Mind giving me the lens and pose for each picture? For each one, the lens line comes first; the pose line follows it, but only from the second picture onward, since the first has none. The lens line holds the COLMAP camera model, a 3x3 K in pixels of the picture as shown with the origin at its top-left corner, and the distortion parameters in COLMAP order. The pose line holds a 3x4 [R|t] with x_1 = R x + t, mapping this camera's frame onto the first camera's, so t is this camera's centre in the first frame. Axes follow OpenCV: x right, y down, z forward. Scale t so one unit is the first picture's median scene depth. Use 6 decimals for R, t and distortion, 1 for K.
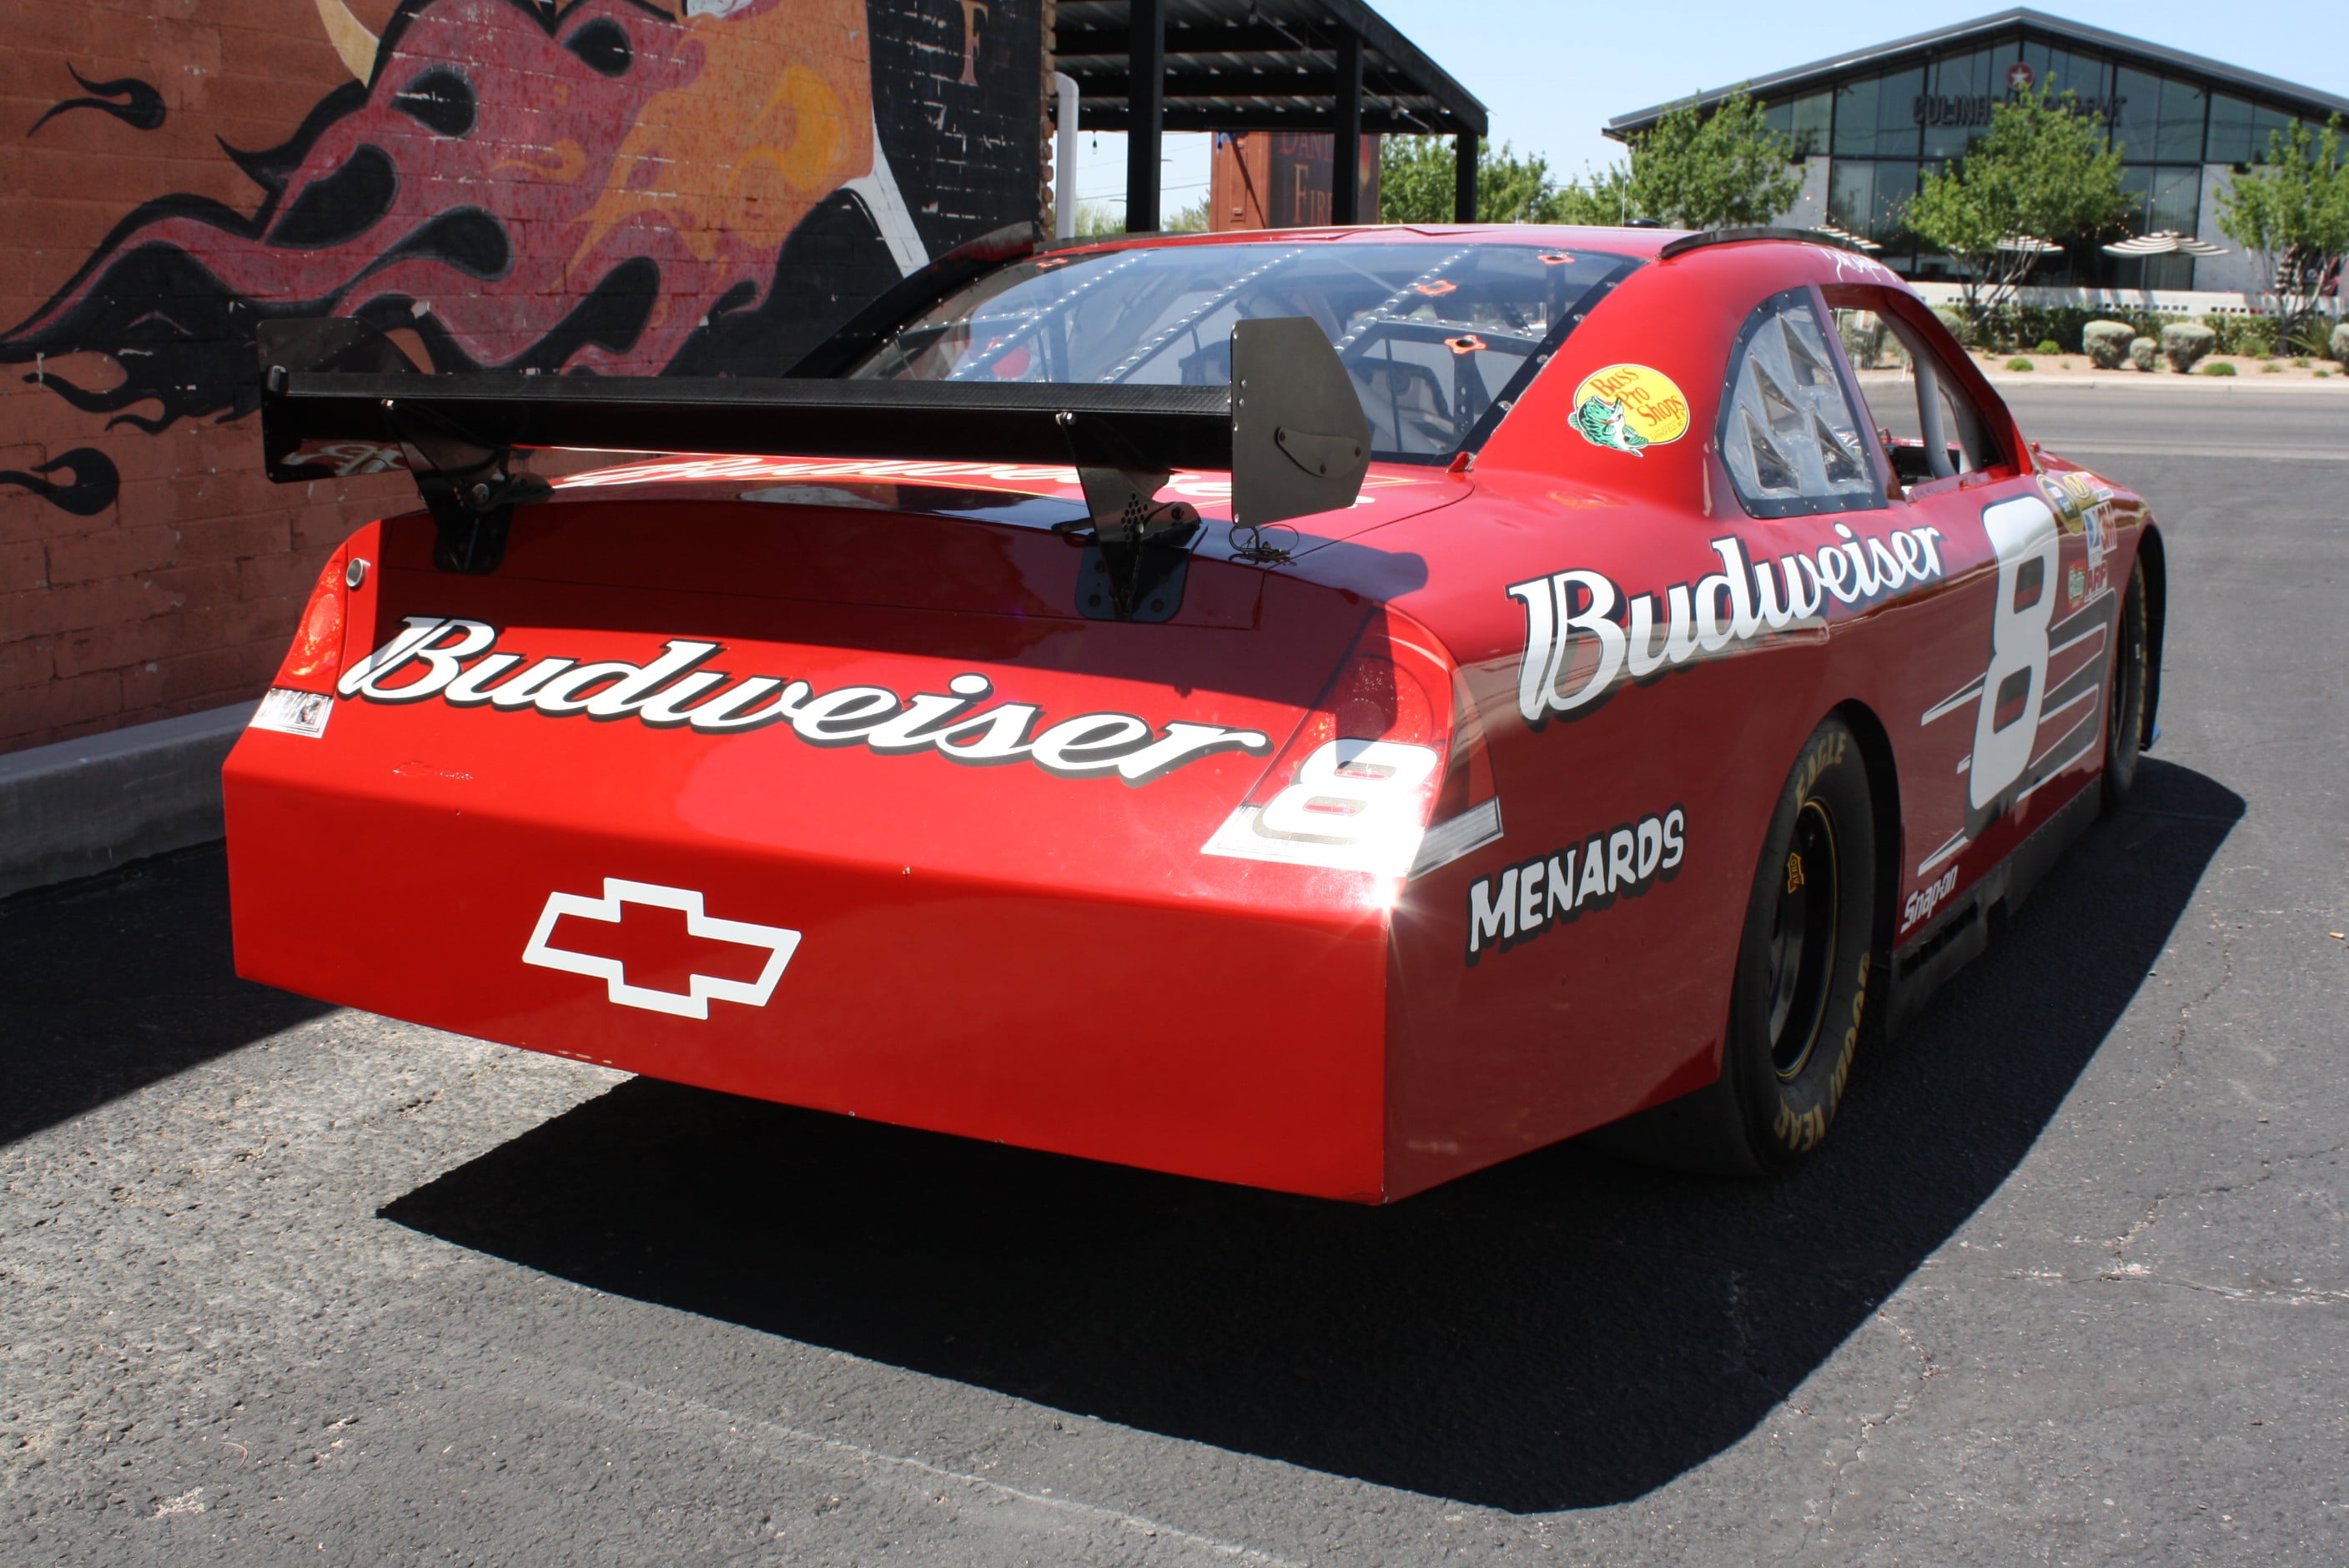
lens RADIAL K [[2495.6, 0, 1188.0], [0, 2495.6, 816.1], [0, 0, 1]] dist [-0.074192, 0.000000]
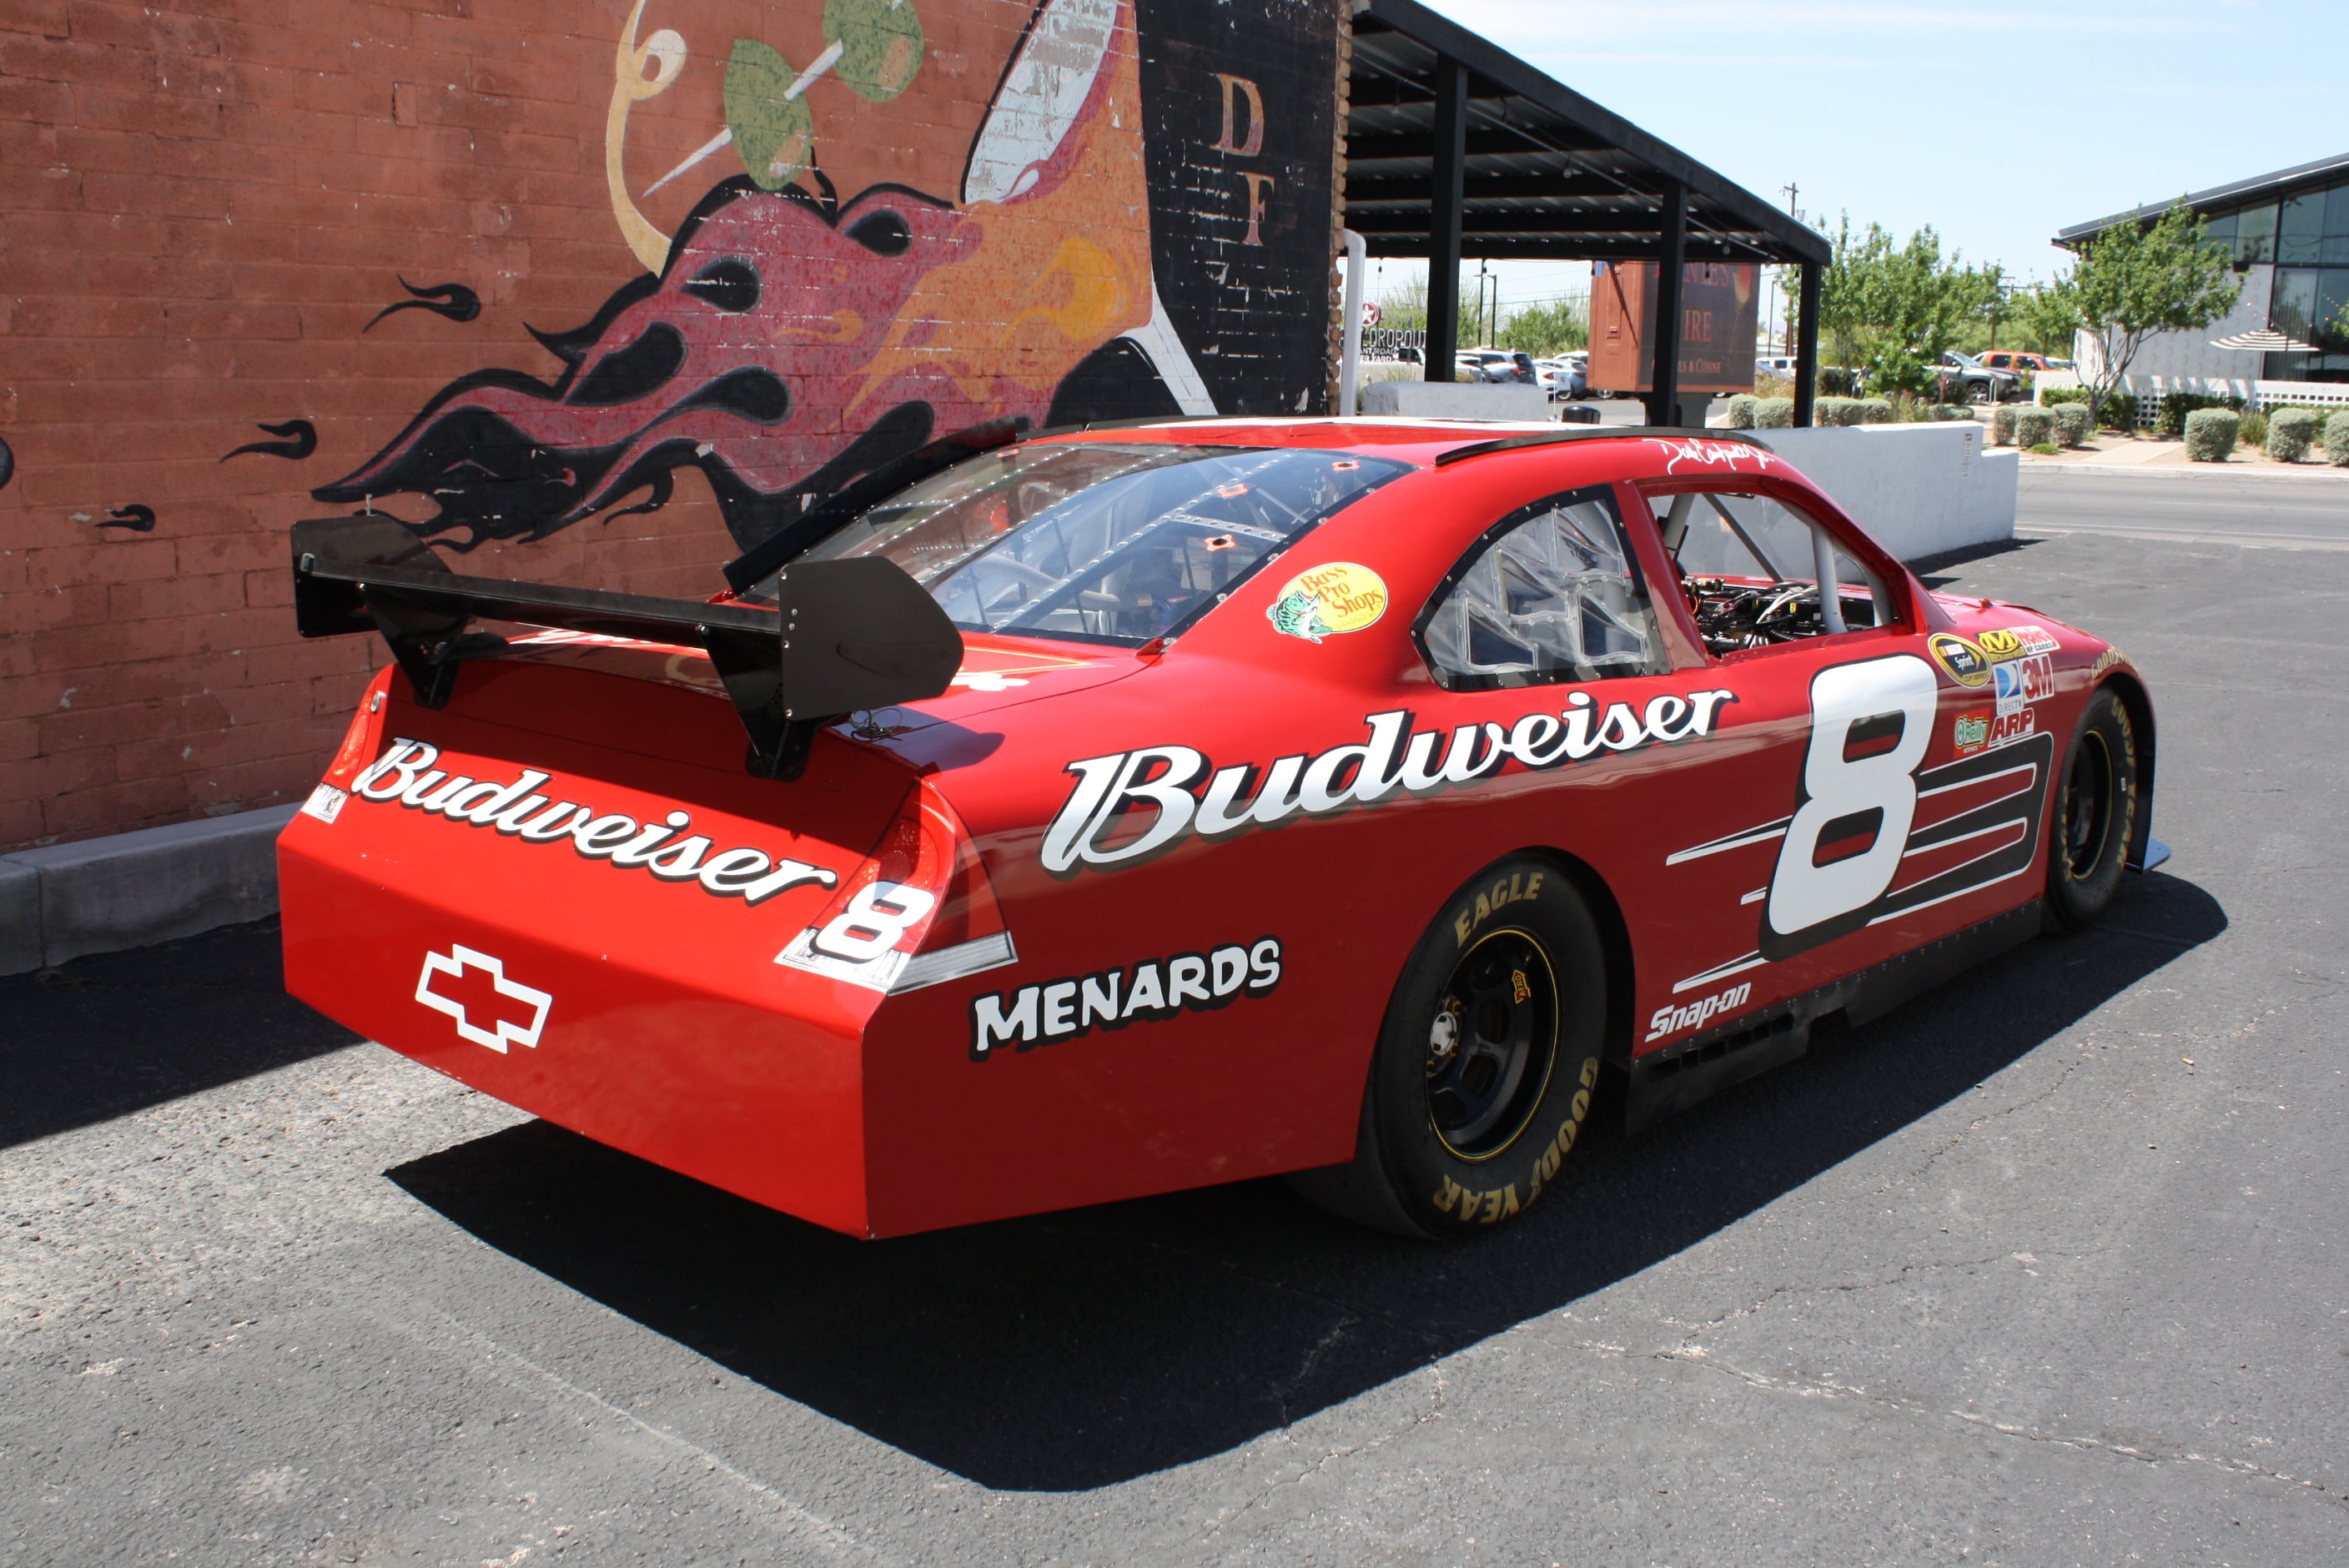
lens RADIAL K [[2217.6, 0, 1179.8], [0, 2217.6, 812.4], [0, 0, 1]] dist [-0.104811, 0.000000]
pose [[0.973366, 0.047899, -0.224198, 0.212699], [-0.050298, 0.998722, -0.004997, -0.031153], [0.223672, 0.016141, 0.974531, -0.041860]]
